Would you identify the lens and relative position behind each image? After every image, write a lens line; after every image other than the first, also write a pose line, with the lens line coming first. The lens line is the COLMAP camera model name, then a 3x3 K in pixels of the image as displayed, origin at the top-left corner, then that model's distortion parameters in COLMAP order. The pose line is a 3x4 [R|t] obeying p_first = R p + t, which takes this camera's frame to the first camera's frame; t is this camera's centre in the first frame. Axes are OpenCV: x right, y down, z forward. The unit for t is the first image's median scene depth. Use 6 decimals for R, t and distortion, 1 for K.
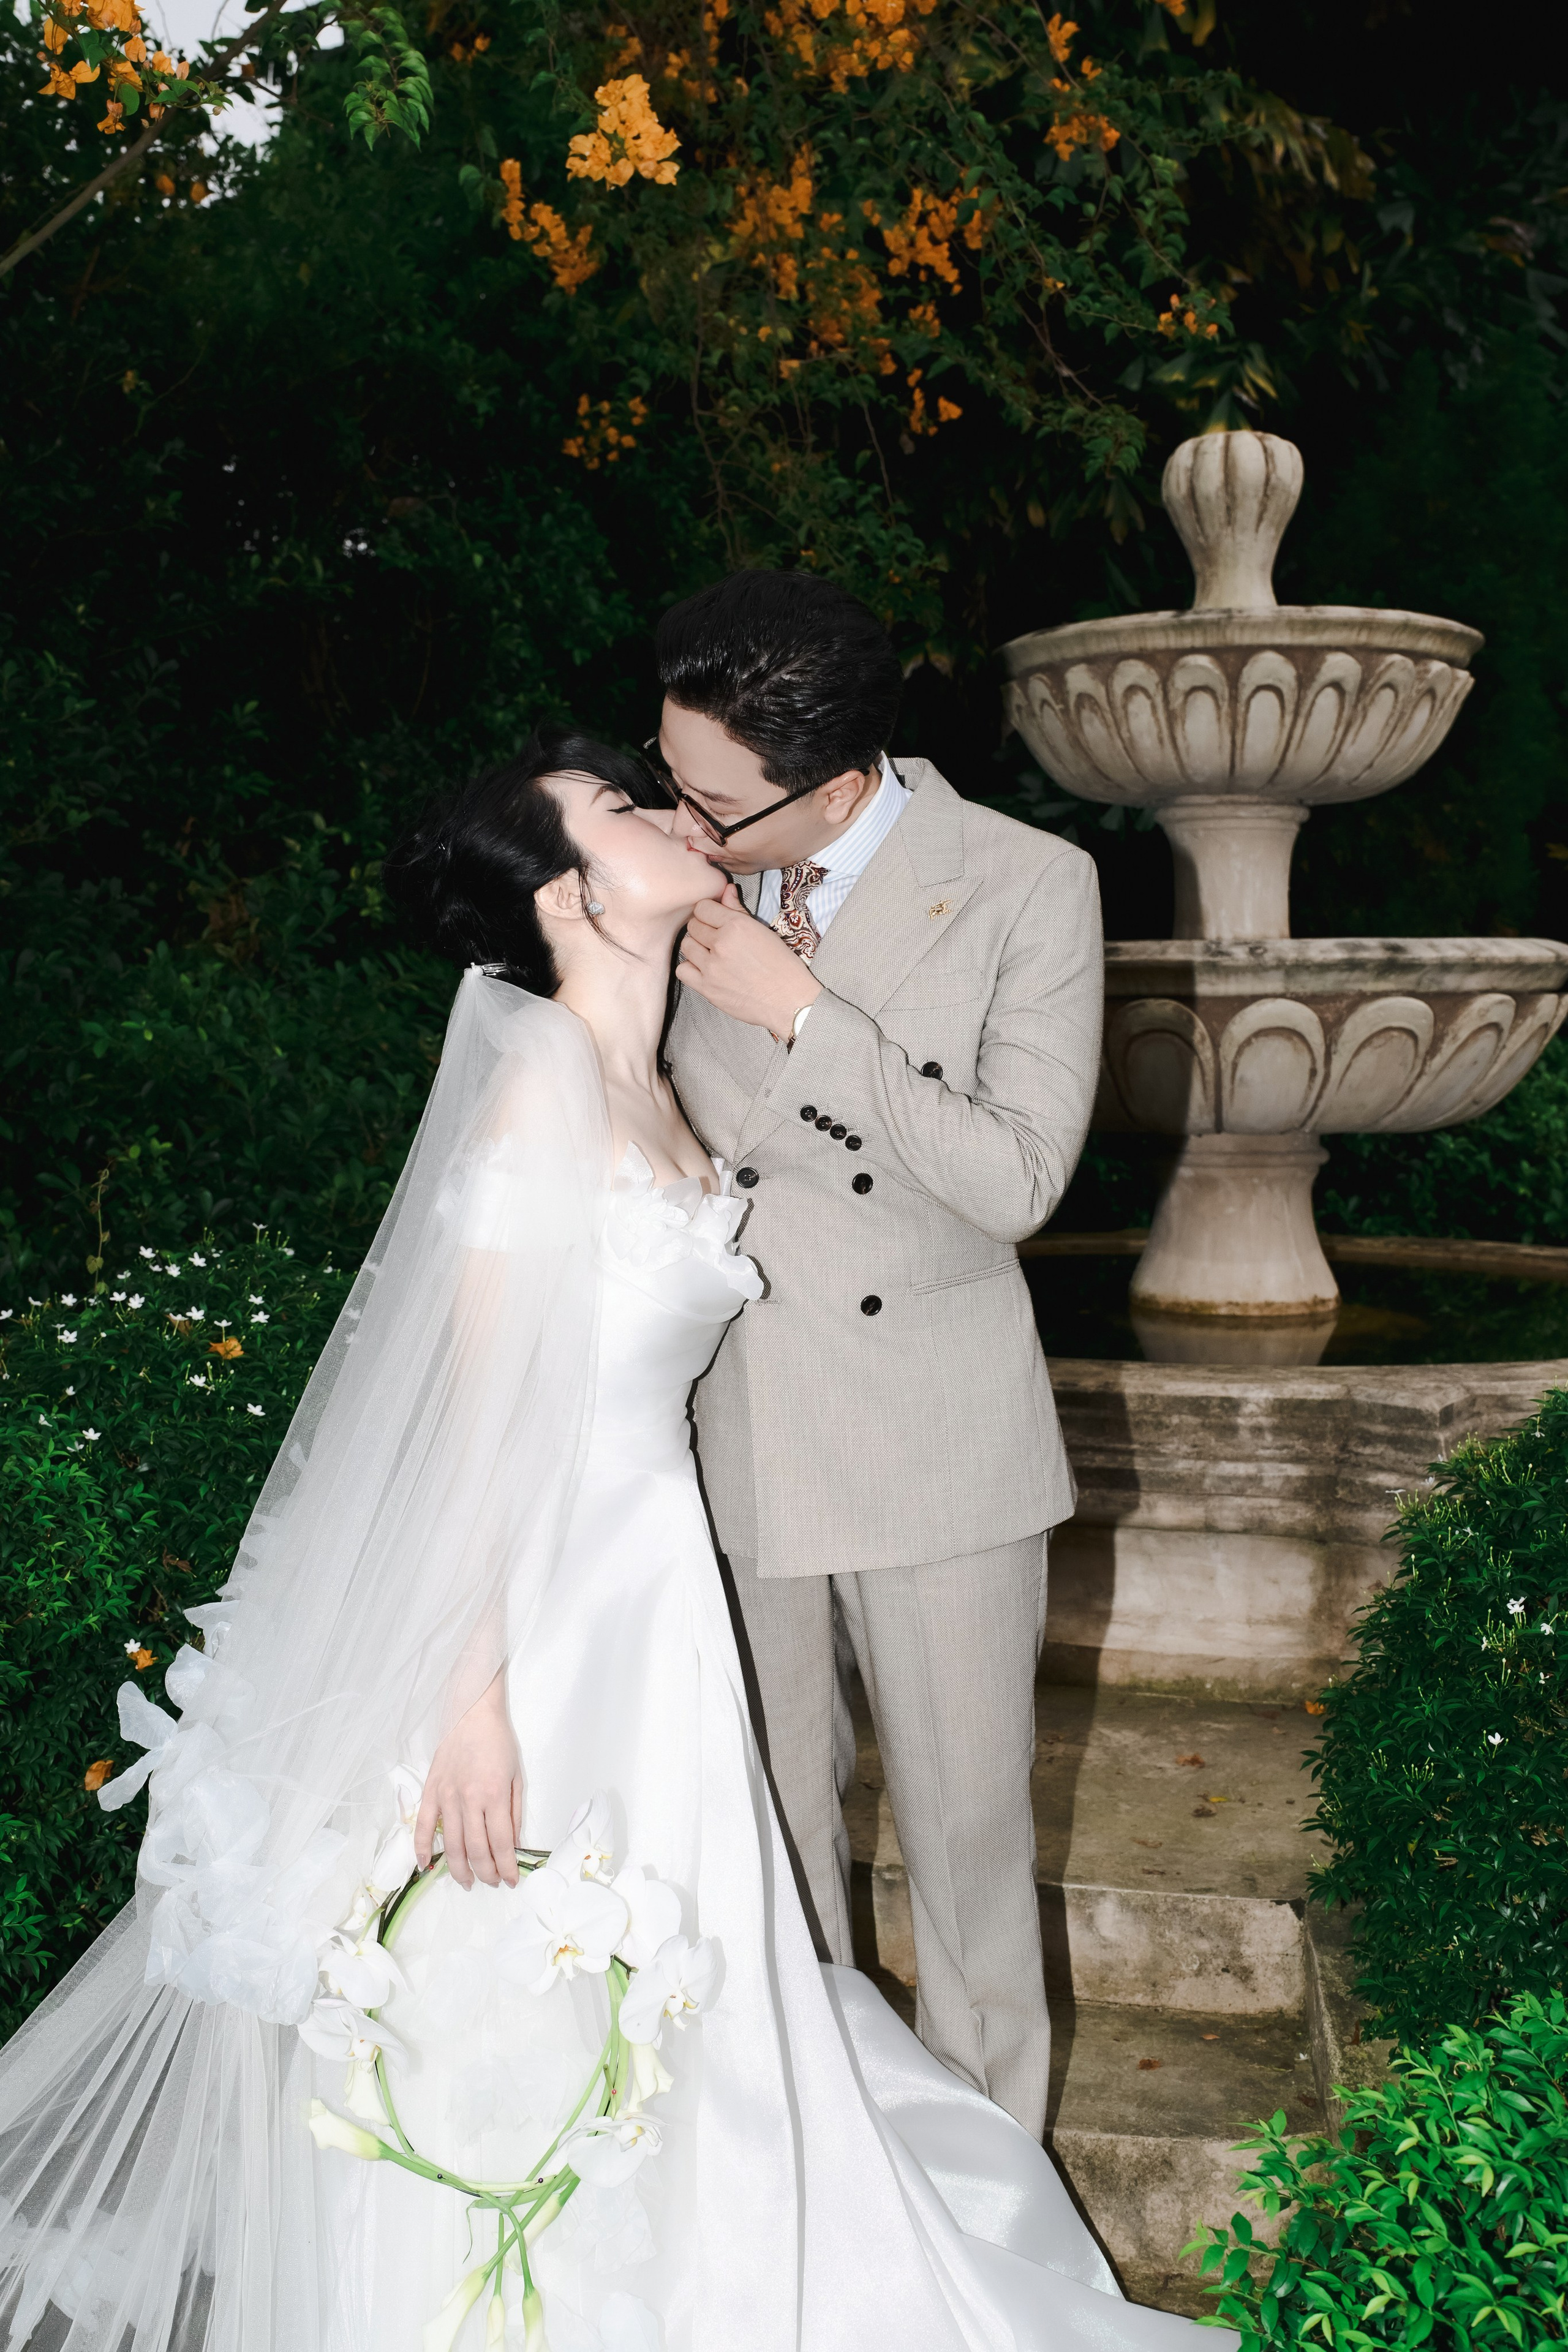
lens RADIAL K [[2541.5, 0, 786.0], [0, 2541.5, 1115.0], [0, 0, 1]] dist [0.131432, 0.003112]
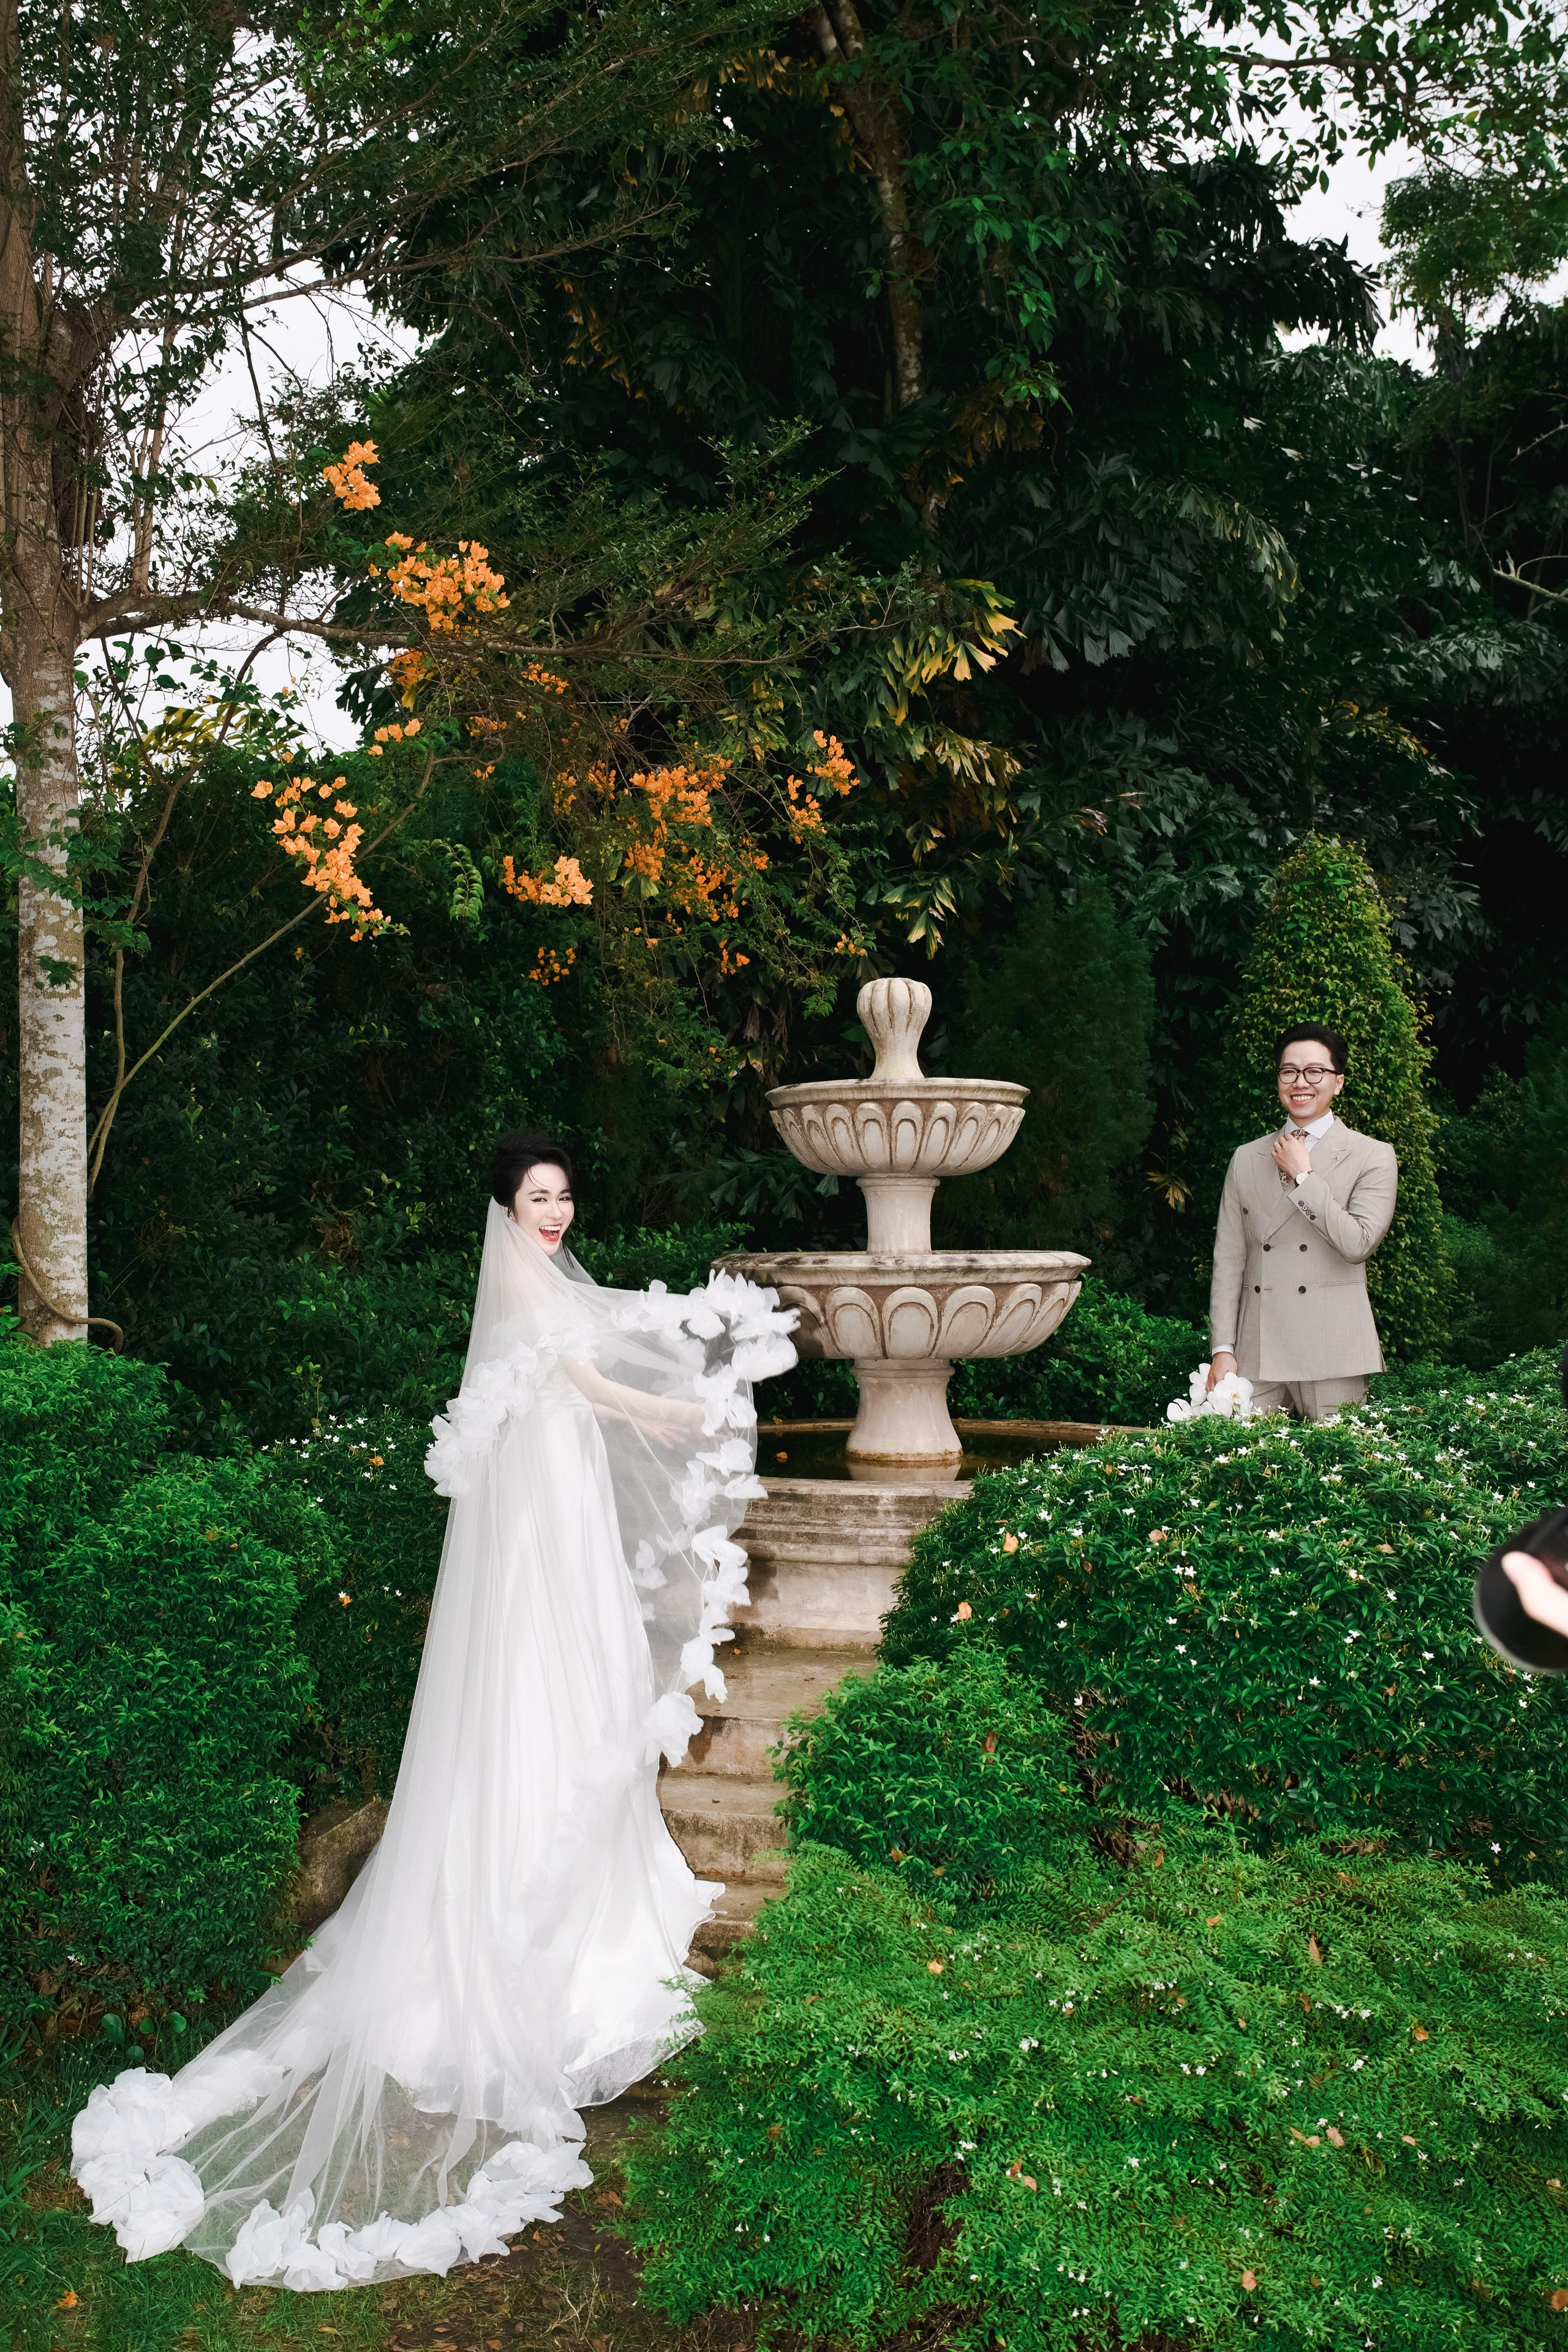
lens RADIAL K [[1899.6, 0, 714.8], [0, 1899.6, 1169.8], [0, 0, 1]] dist [-0.004146, -0.000178]
pose [[0.999773, 0.001374, 0.021274, 0.017541], [0.000564, 0.995866, -0.090838, -0.004240], [-0.021311, 0.090829, 0.995638, -0.372427]]
